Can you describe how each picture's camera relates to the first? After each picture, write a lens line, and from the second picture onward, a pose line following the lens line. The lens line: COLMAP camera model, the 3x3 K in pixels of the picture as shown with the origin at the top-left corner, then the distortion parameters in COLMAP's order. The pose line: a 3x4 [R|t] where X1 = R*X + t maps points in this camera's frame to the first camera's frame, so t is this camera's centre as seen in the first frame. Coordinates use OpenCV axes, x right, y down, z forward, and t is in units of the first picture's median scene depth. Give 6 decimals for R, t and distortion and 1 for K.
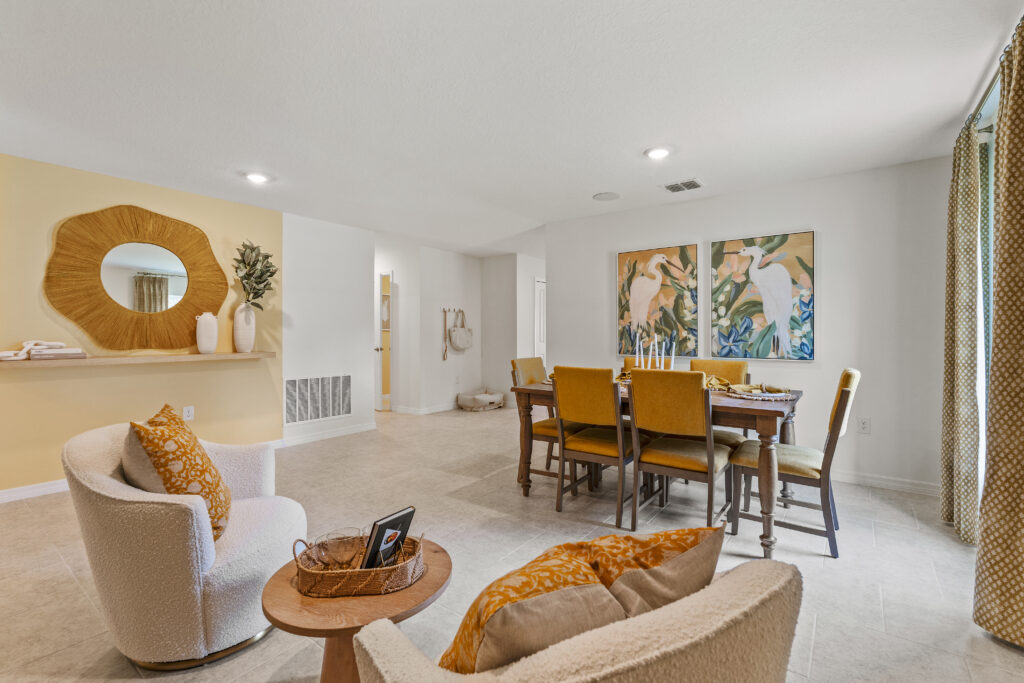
lens RADIAL K [[461.6, 0, 511.5], [0, 461.6, 339.3], [0, 0, 1]] dist [0.003229, 0.000462]
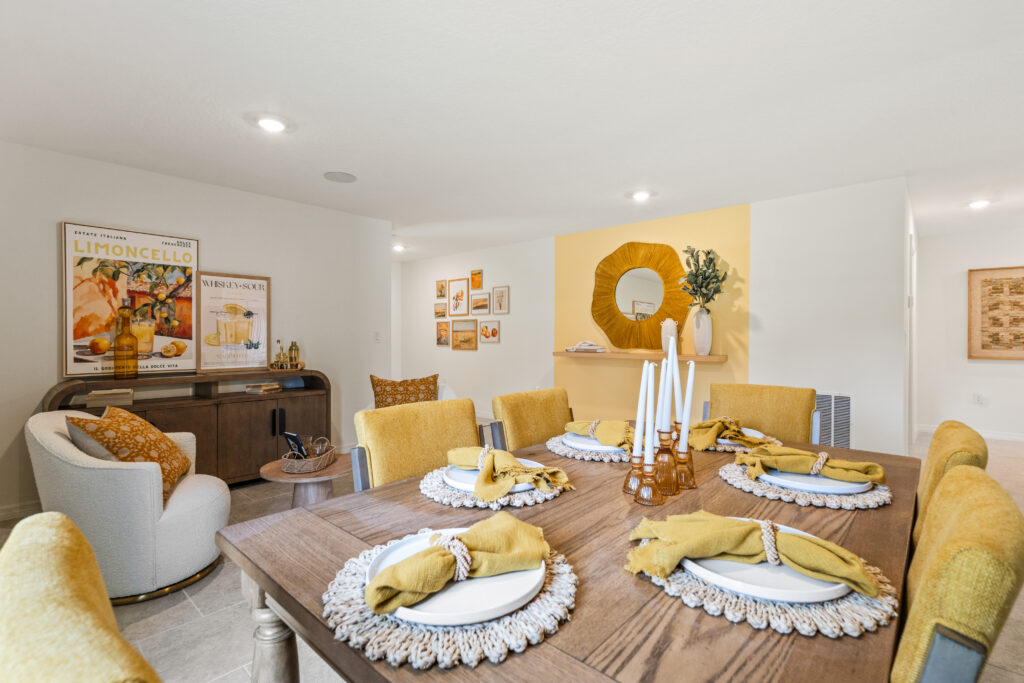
lens RADIAL K [[485.9, 0, 511.3], [0, 485.9, 336.7], [0, 0, 1]] dist [-0.002873, -0.000162]
pose [[-0.084910, 0.010620, -0.996332, 0.585272], [-0.008441, 0.999900, 0.011377, -0.024269], [0.996353, 0.009376, -0.084812, 0.729756]]
